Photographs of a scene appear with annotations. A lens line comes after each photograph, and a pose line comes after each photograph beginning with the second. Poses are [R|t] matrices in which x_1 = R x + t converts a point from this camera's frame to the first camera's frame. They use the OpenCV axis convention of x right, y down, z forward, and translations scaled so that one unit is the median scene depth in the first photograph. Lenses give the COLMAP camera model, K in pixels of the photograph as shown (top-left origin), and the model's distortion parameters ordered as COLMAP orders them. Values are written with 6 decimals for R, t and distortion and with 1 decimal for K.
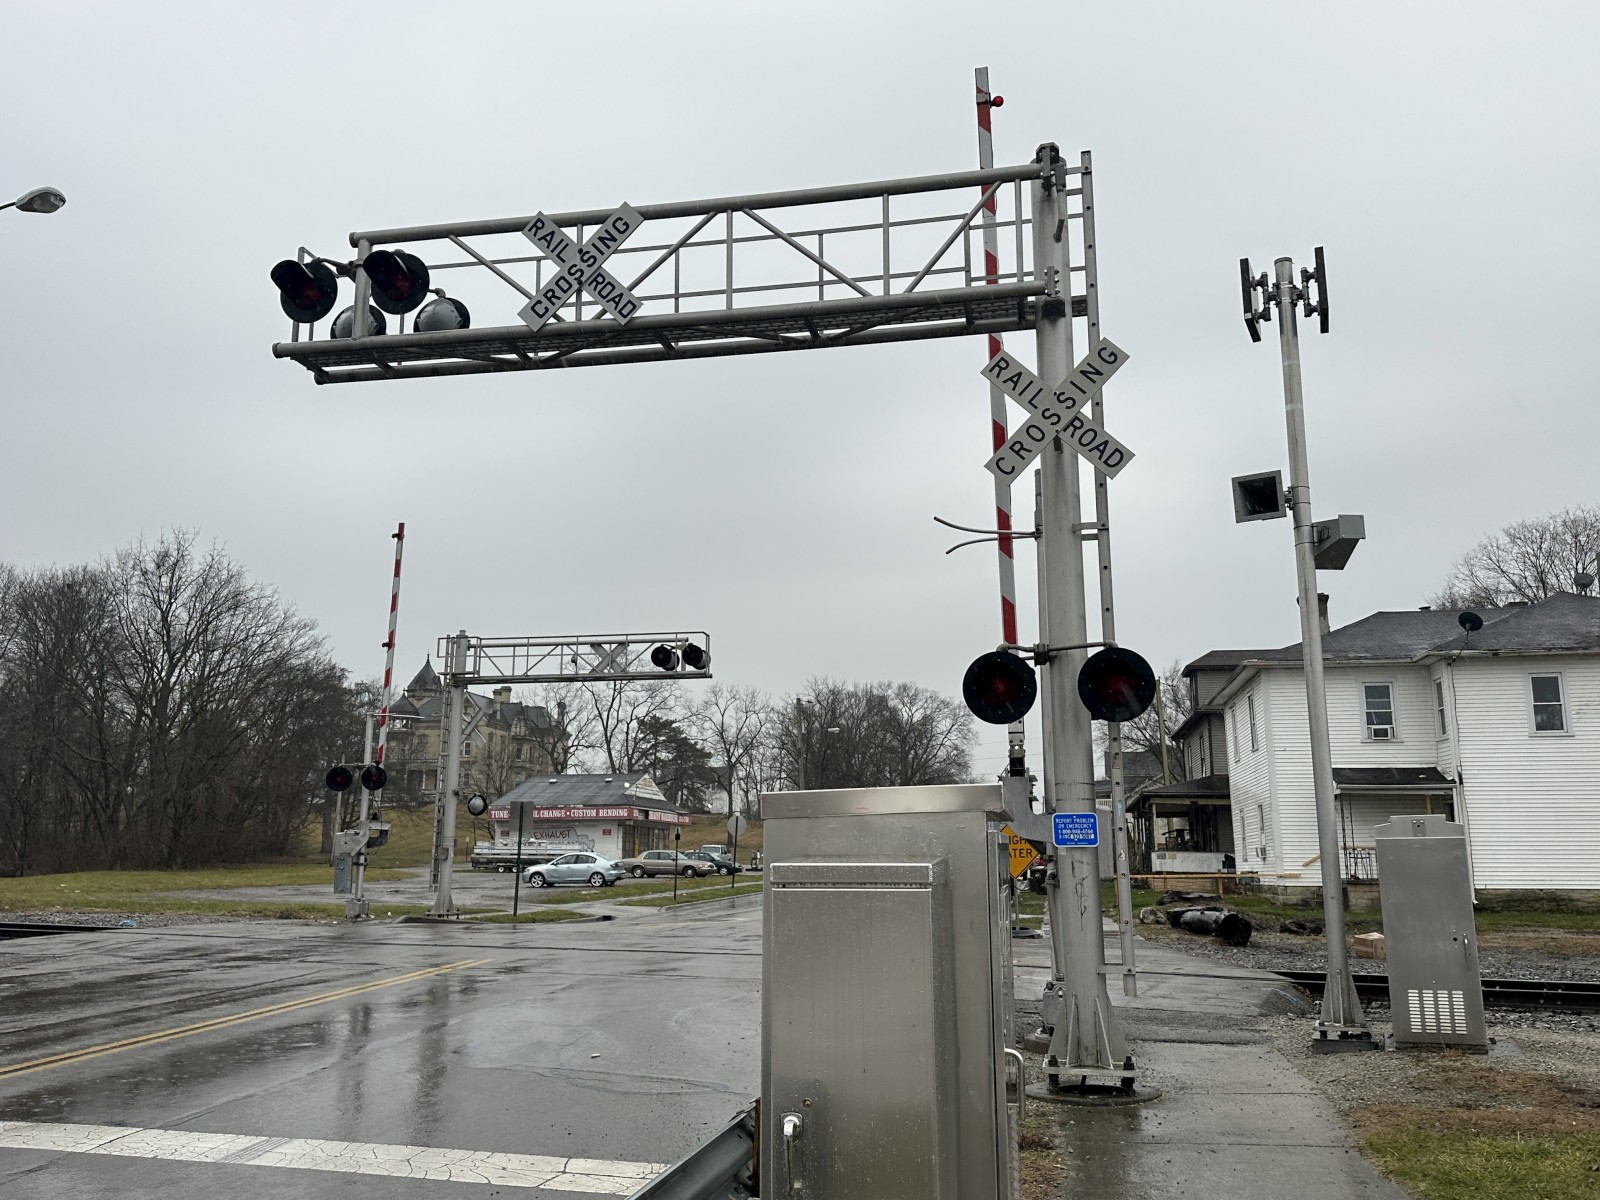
lens RADIAL K [[1358.9, 0, 814.3], [0, 1358.9, 614.0], [0, 0, 1]] dist [0.114651, -0.229448]
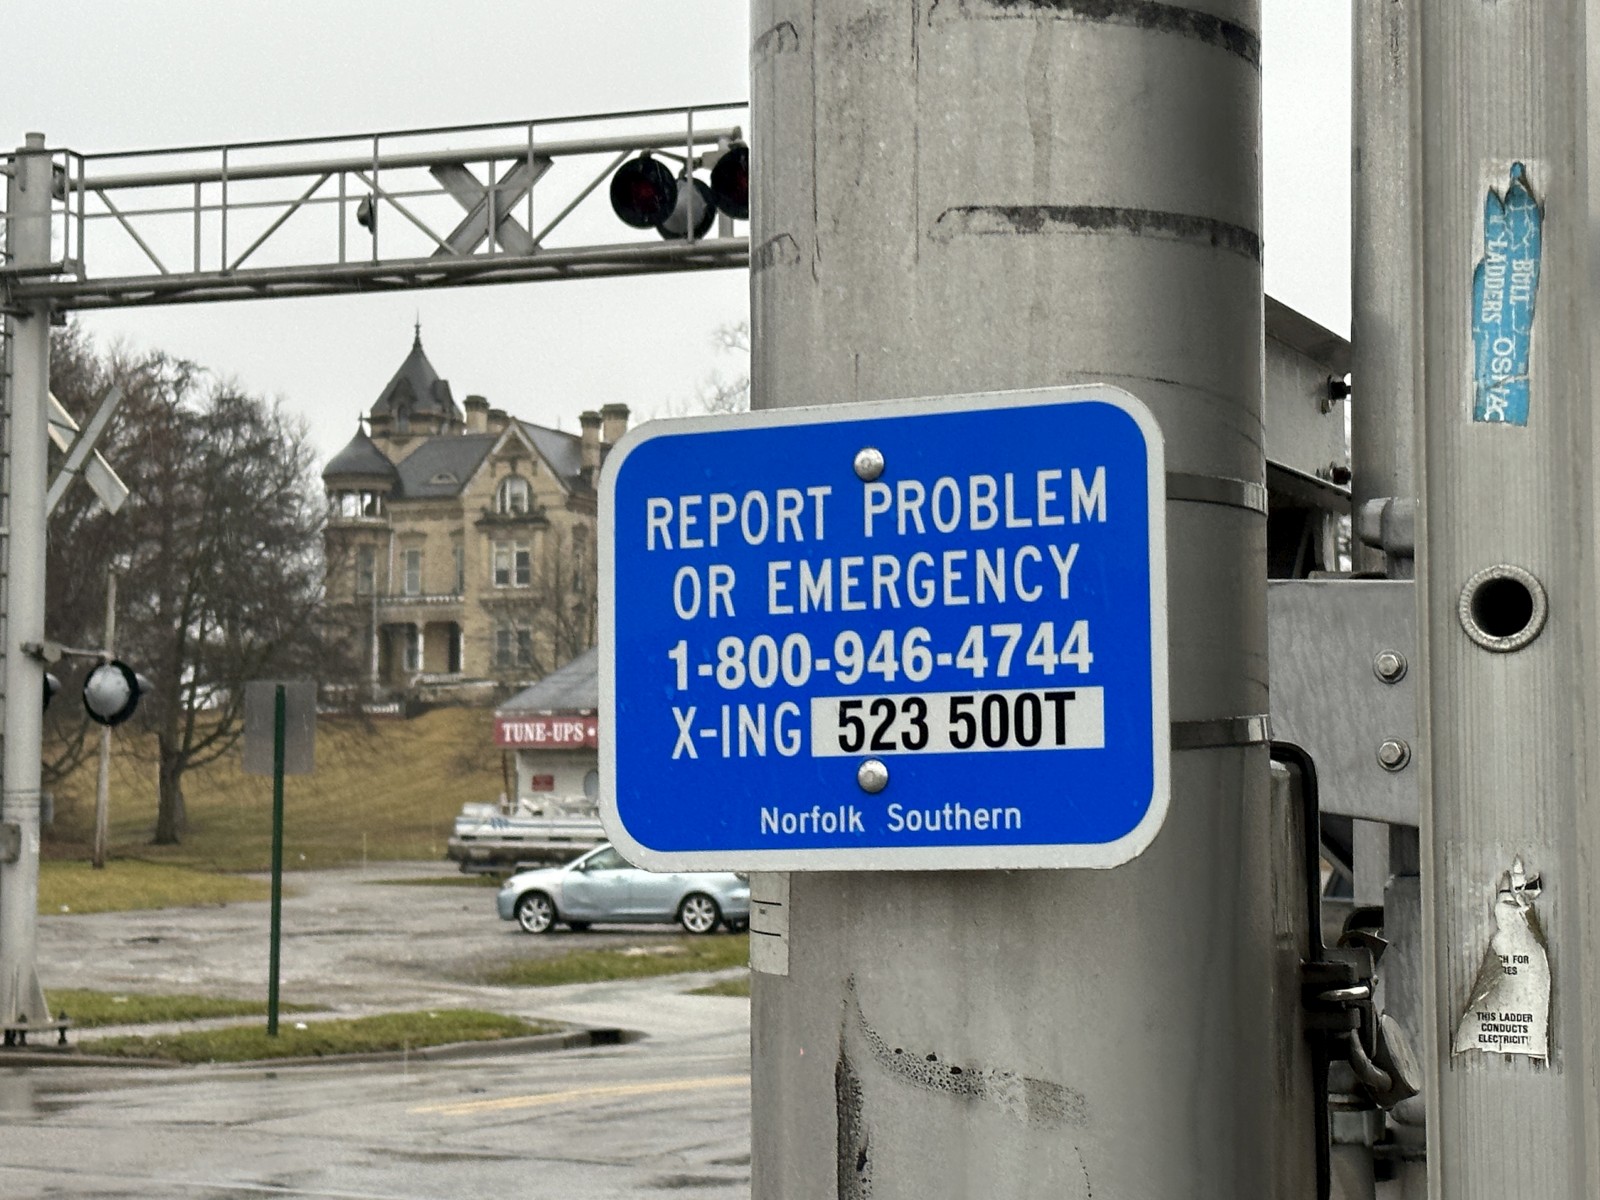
lens RADIAL K [[3508.9, 0, 807.3], [0, 3508.9, 589.7], [0, 0, 1]] dist [0.260322, 0.000000]
pose [[0.981718, -0.015808, -0.189682, 0.065915], [0.035457, 0.994290, 0.100646, 0.040619], [0.187008, -0.105532, 0.976673, 0.243094]]
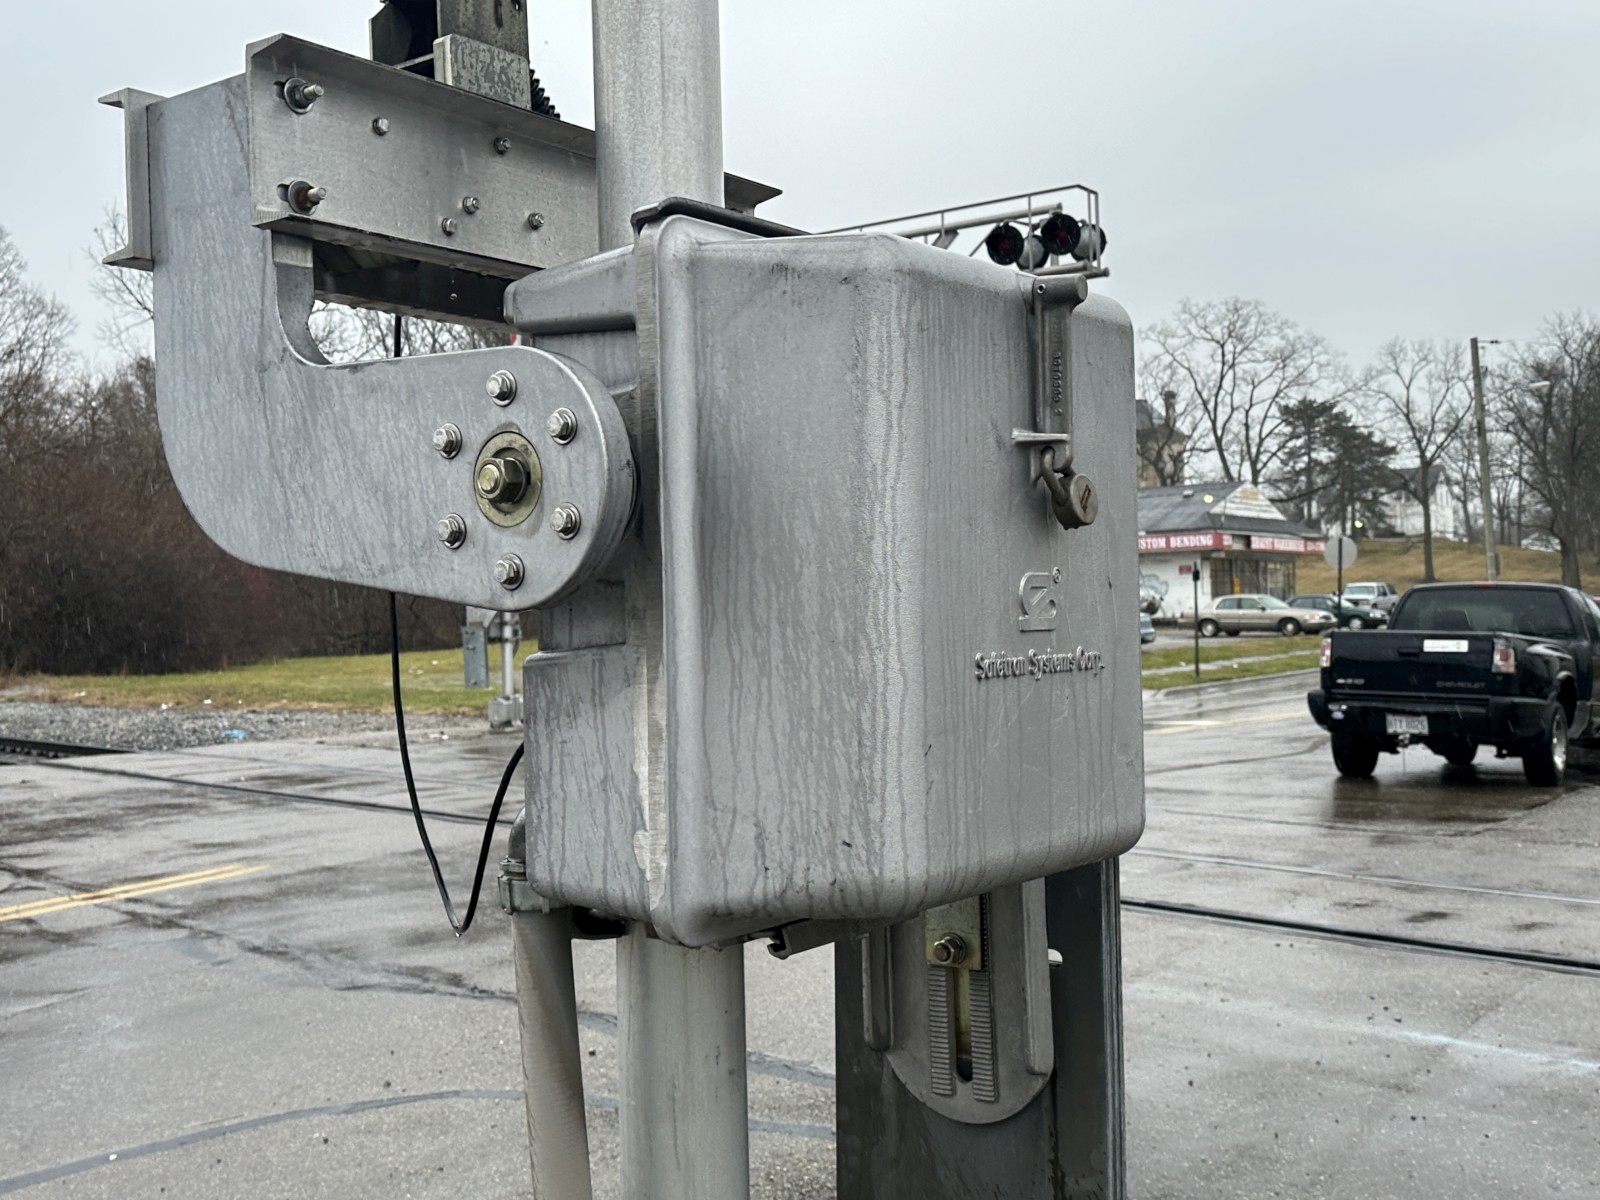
lens RADIAL K [[1792.1, 0, 779.9], [0, 1792.1, 568.1], [0, 0, 1]] dist [0.103700, 0.000000]
pose [[0.907732, -0.041770, -0.417466, 0.094086], [0.106124, 0.985533, 0.132146, 0.052306], [0.405907, -0.164256, 0.899033, 0.307898]]
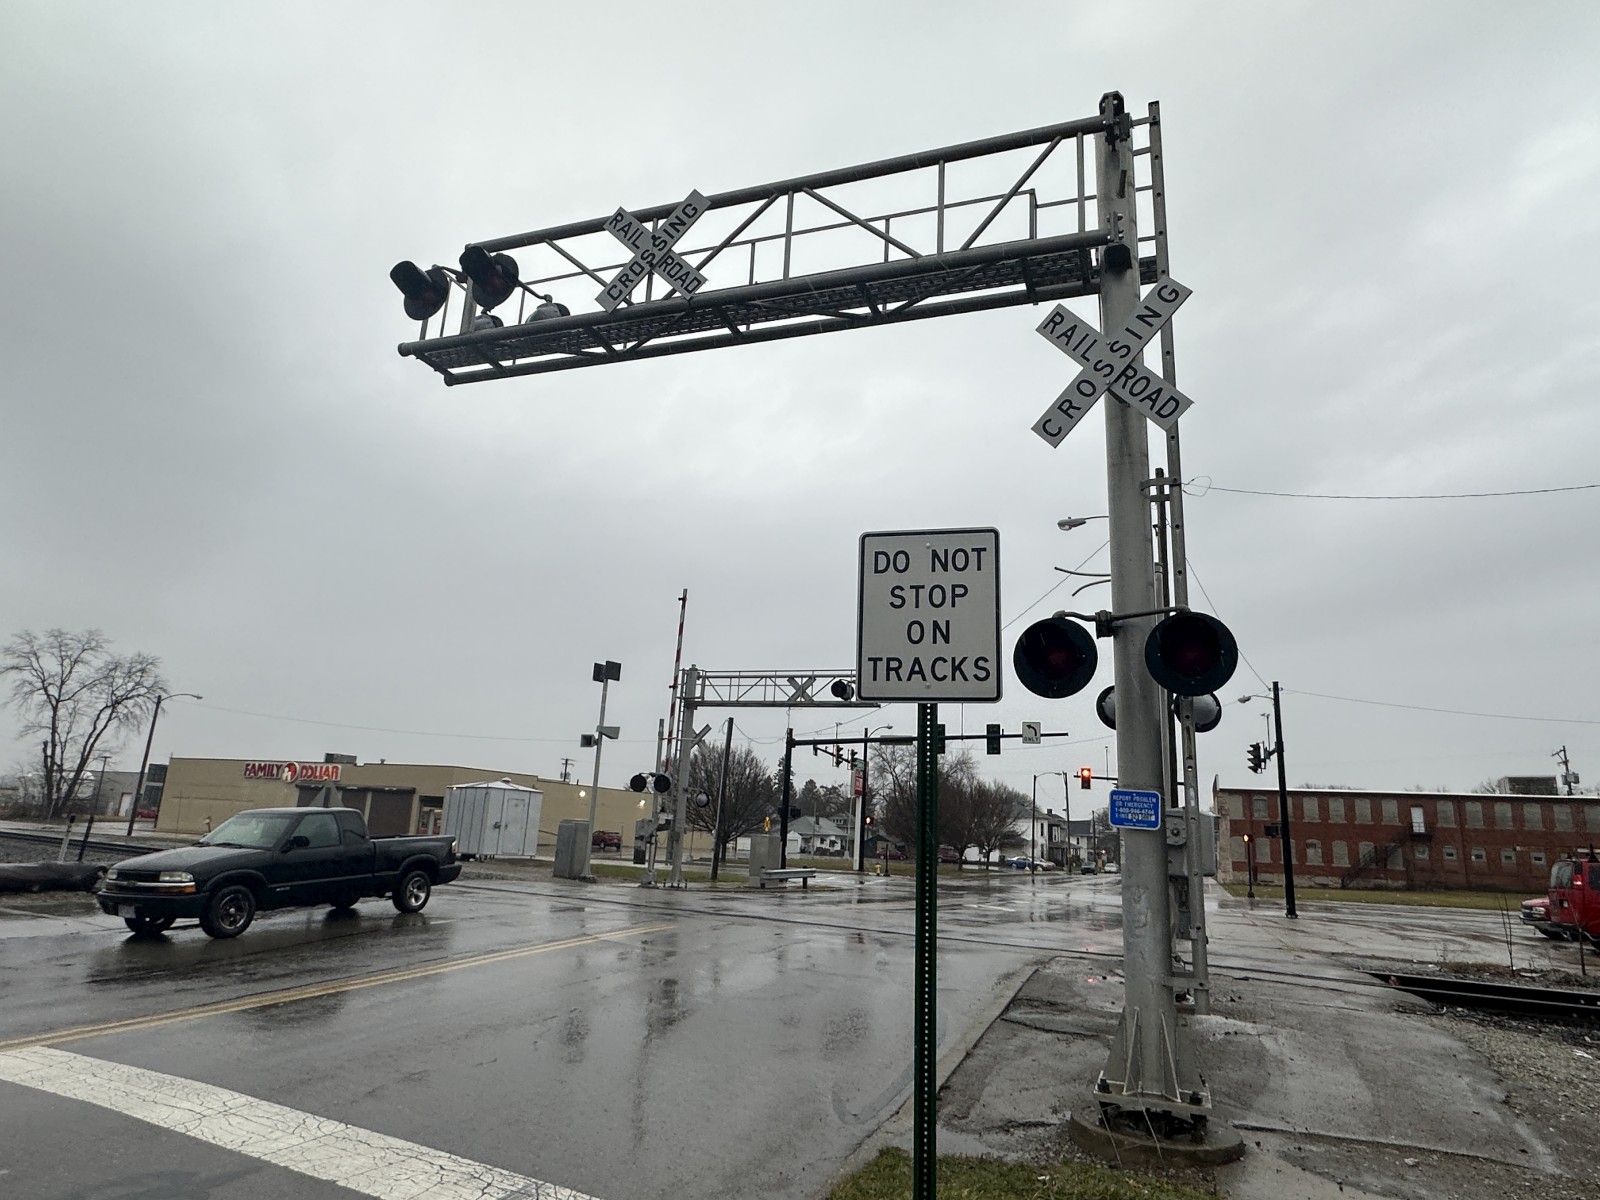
lens RADIAL K [[966.6, 0, 794.5], [0, 966.6, 605.9], [0, 0, 1]] dist [-0.000745, -0.001185]
pose [[0.978202, 0.011160, -0.207356, 0.031935], [-0.027722, 0.996635, -0.077137, 0.024749], [0.205797, 0.081204, 0.975220, 0.105702]]
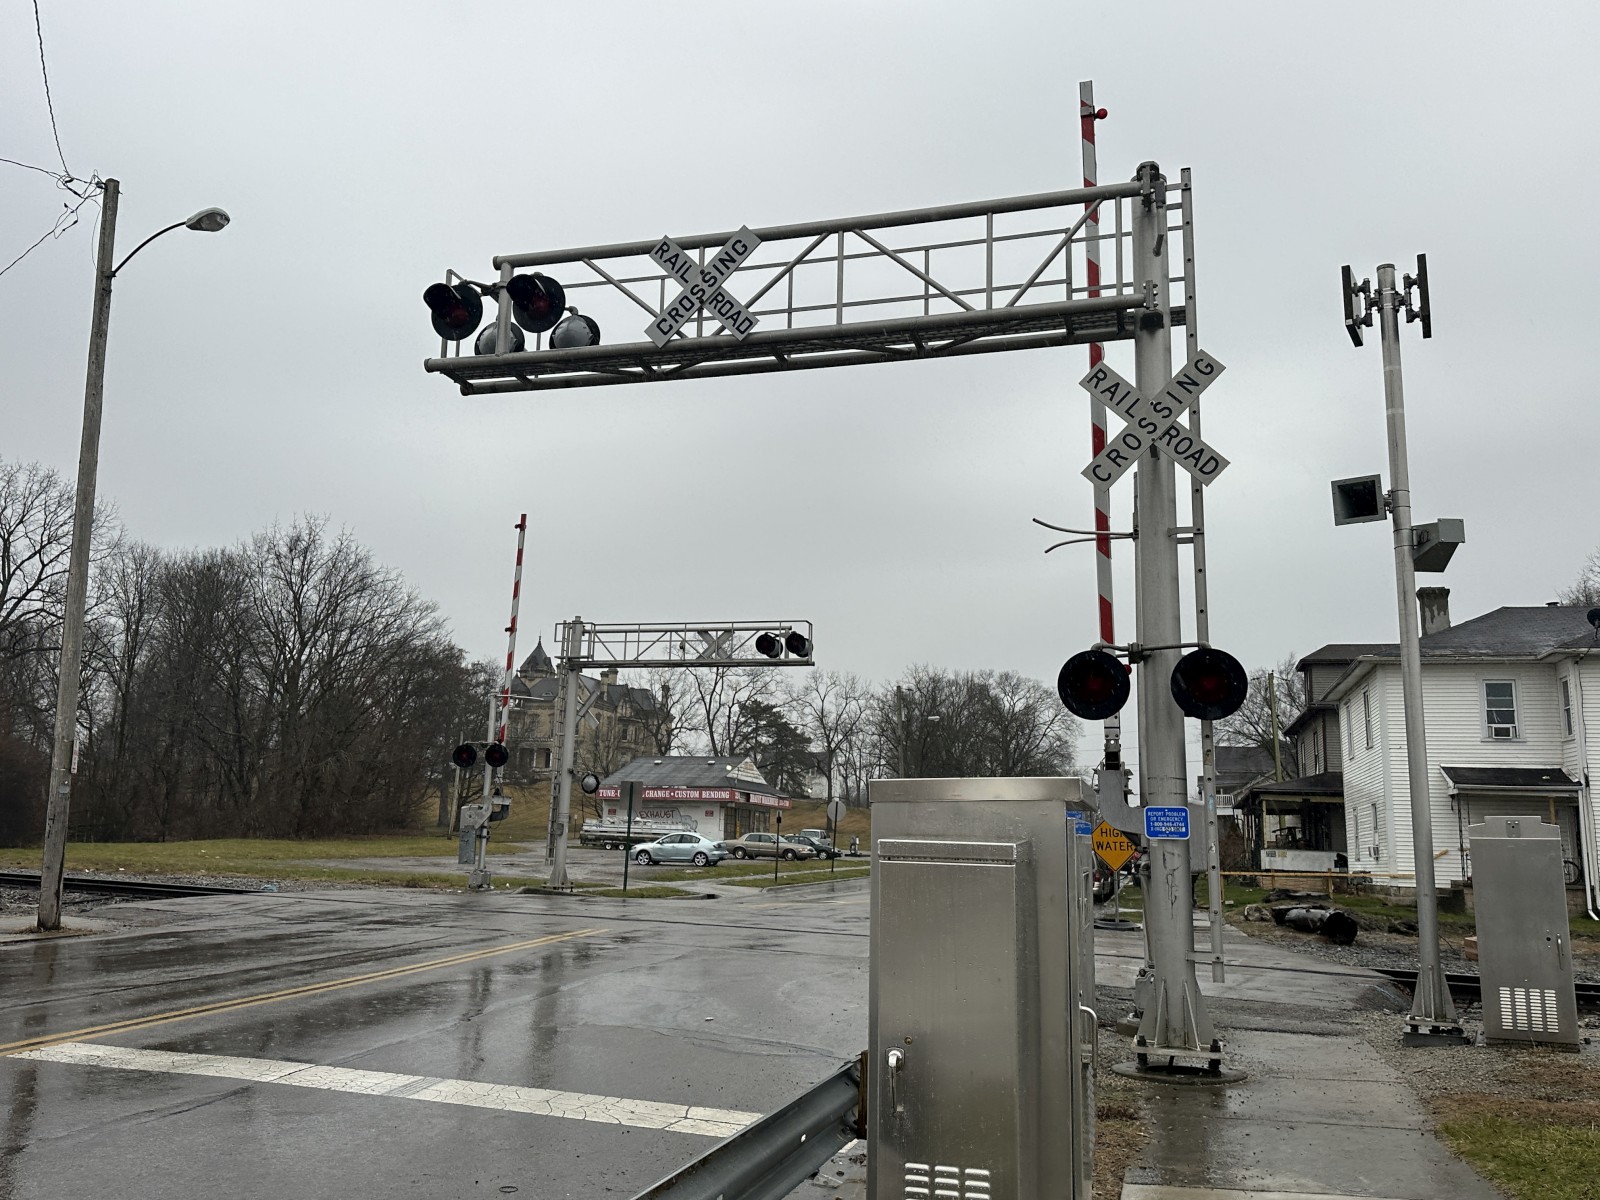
lens RADIAL K [[1358.9, 0, 781.2], [0, 1358.9, 599.7], [0, 0, 1]] dist [0.114651, -0.229448]
pose [[0.995097, 0.010442, -0.098352, -0.000189], [-0.010444, 0.999945, 0.000497, -0.002812], [0.098352, 0.000533, 0.995152, -0.020795]]
